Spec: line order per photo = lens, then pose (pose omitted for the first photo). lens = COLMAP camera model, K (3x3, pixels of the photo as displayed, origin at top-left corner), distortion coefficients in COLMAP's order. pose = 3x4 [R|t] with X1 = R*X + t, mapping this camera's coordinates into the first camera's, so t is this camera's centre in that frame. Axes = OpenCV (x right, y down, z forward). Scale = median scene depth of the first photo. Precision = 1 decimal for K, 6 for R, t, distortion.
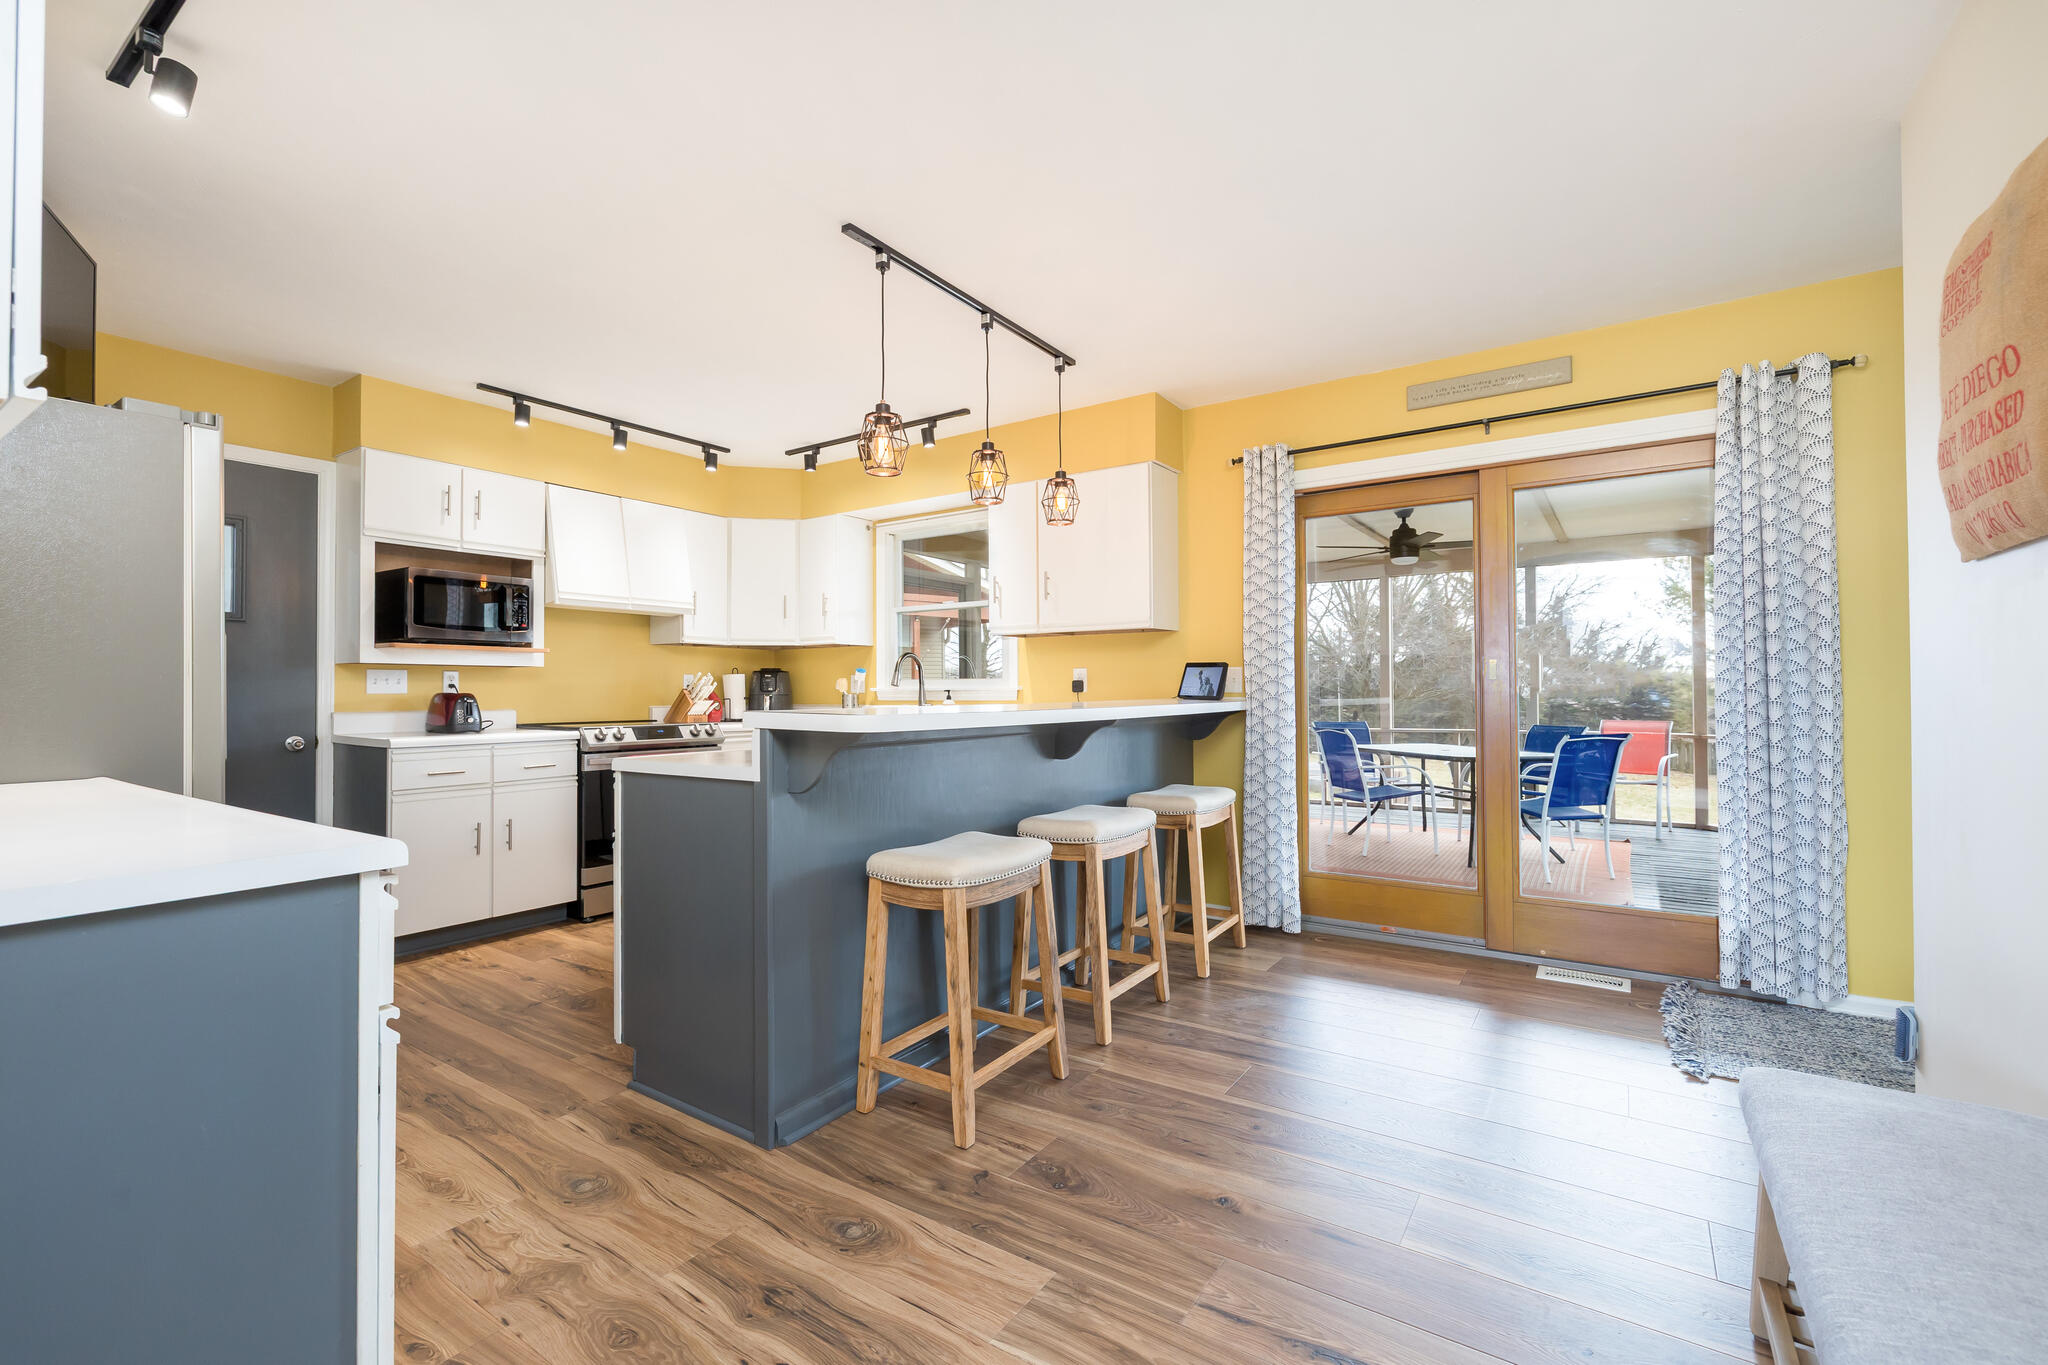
lens RADIAL K [[864.2, 0, 1030.7], [0, 864.2, 679.3], [0, 0, 1]] dist [-0.000240, 0.000163]
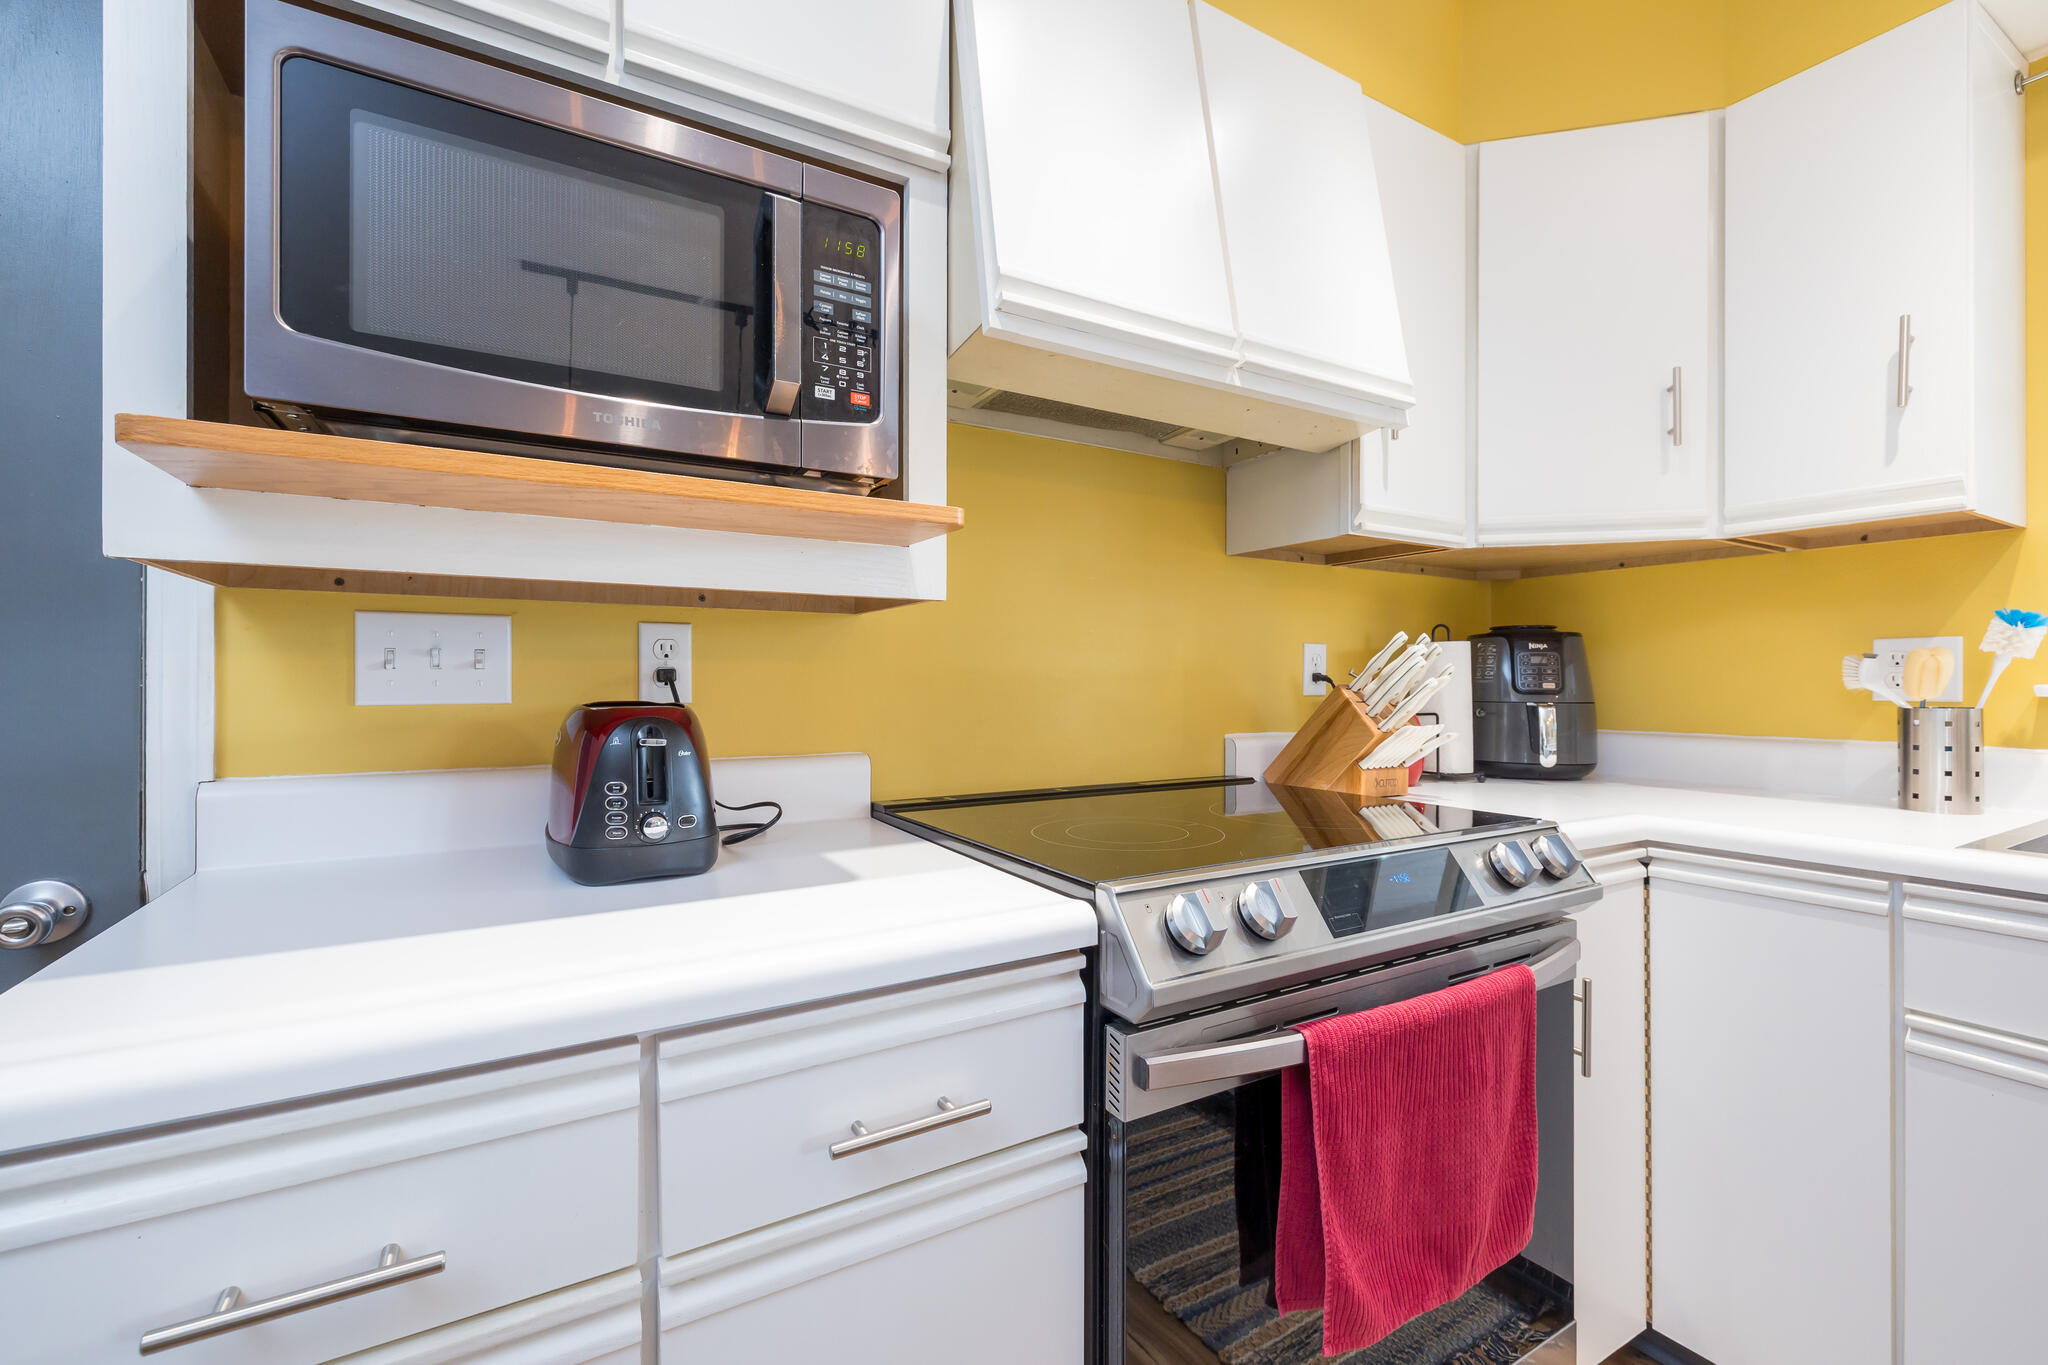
lens RADIAL K [[864.2, 0, 1030.7], [0, 864.2, 679.3], [0, 0, 1]] dist [-0.000240, 0.000163]
pose [[0.893916, 0.003994, -0.448217, -0.438025], [0.002126, 0.999911, 0.013149, 0.005633], [0.448230, -0.012707, 0.893828, 0.801323]]
